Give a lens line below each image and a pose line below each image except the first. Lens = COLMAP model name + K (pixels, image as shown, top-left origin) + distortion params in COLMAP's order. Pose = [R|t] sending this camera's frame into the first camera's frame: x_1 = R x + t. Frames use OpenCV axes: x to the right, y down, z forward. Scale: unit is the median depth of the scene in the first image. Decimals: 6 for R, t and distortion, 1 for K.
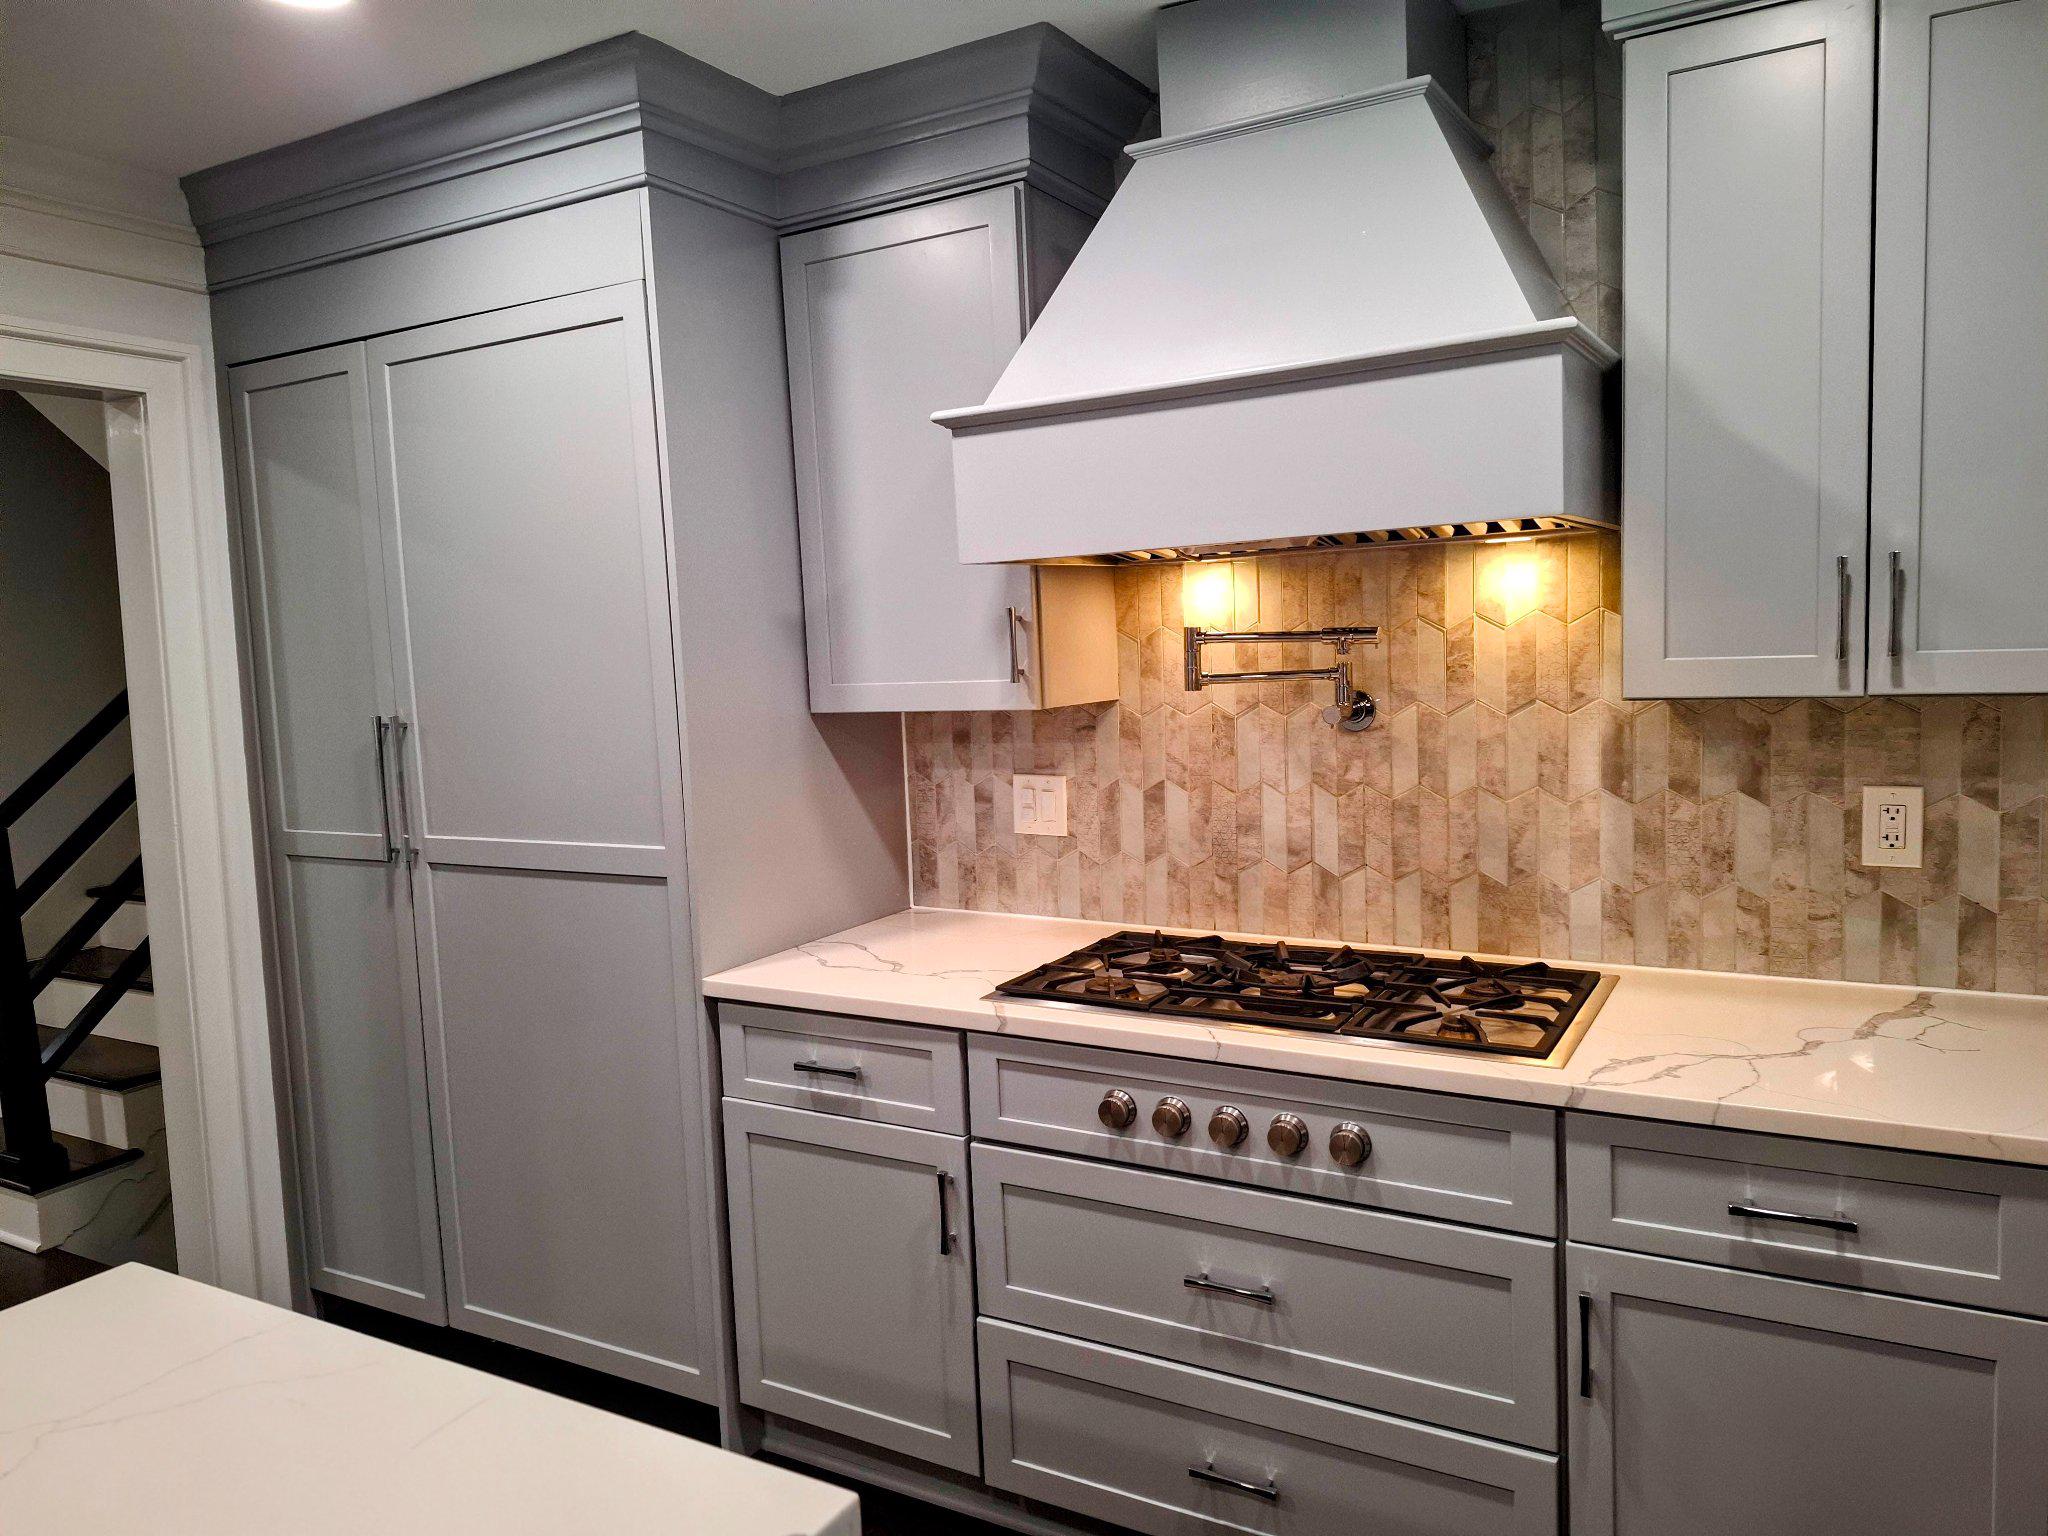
lens RADIAL K [[1425.4, 0, 1062.2], [0, 1425.4, 756.2], [0, 0, 1]] dist [0.027436, -0.023697]
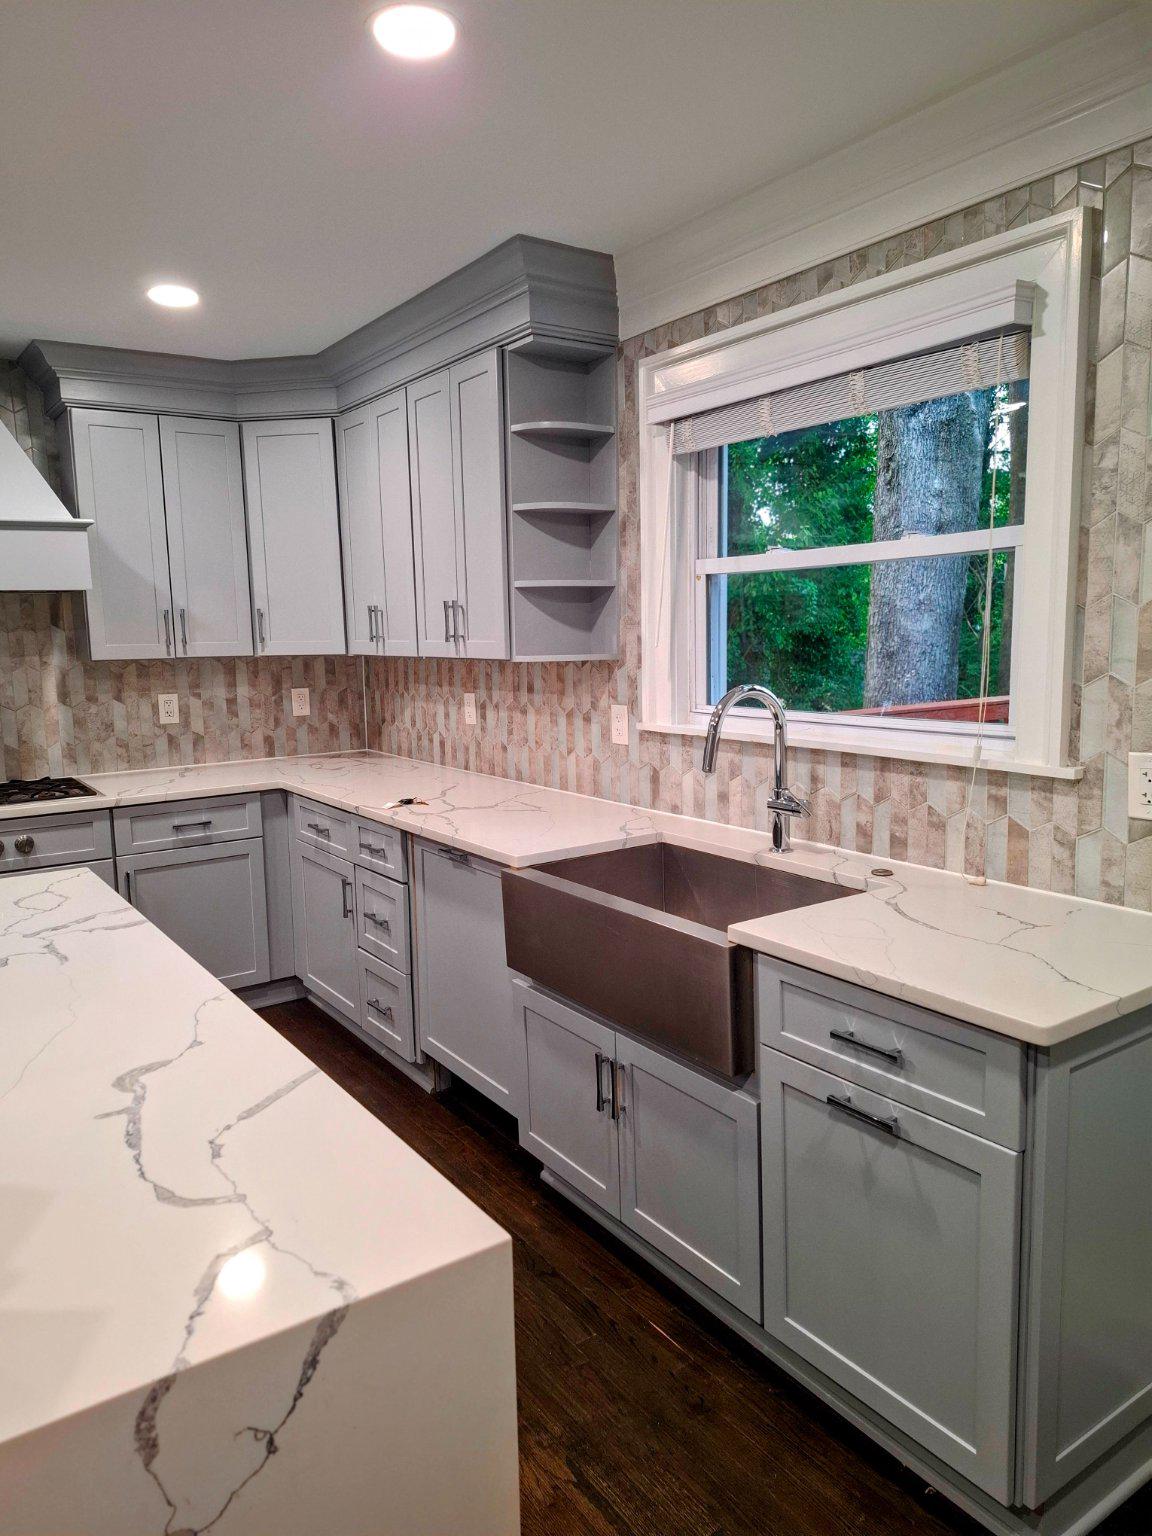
lens RADIAL K [[1069.0, 0, 576.5], [0, 1069.0, 763.3], [0, 0, 1]] dist [0.027436, -0.023697]
pose [[0.447477, -0.094458, 0.889293, -0.783400], [0.075892, 0.994830, 0.067480, 0.064391], [-0.891069, 0.037295, 0.452332, -0.531912]]
